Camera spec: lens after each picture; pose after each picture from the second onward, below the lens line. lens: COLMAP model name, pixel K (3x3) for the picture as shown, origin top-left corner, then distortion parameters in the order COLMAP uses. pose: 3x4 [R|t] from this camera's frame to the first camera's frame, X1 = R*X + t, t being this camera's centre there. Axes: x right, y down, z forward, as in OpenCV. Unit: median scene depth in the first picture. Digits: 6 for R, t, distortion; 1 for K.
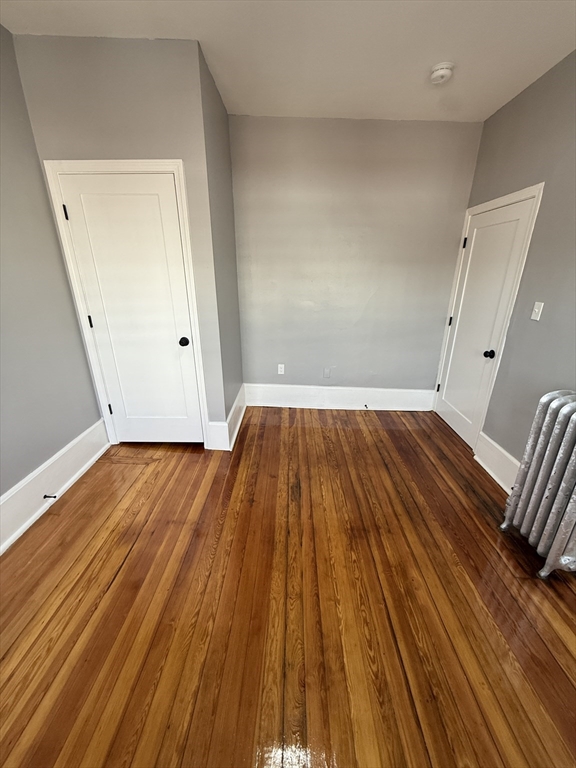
lens RADIAL K [[305.2, 0, 290.5], [0, 305.2, 380.8], [0, 0, 1]] dist [-0.001704, -0.000027]
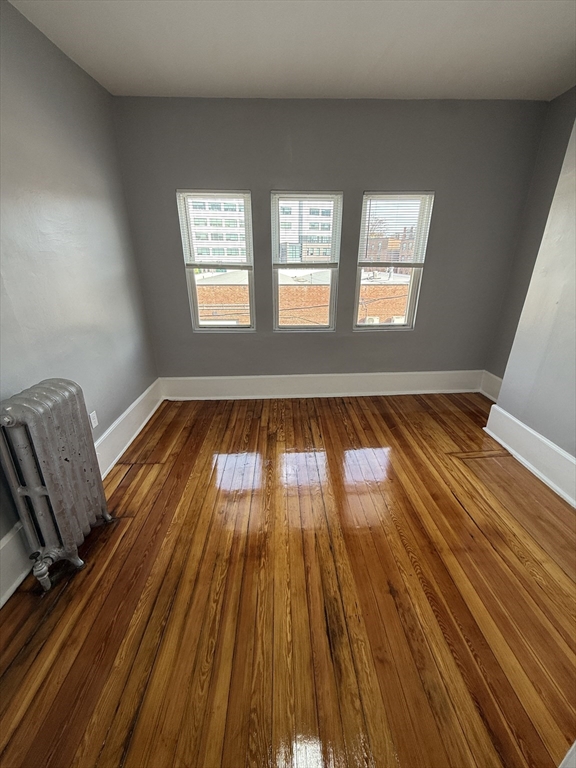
lens RADIAL K [[305.2, 0, 287.7], [0, 305.2, 378.3], [0, 0, 1]] dist [-0.001704, -0.000027]
pose [[-0.999408, 0.011793, -0.032318, 0.127352], [-0.012317, 0.754479, 0.656209, -0.421660], [0.032122, 0.656218, -0.753887, 1.177619]]
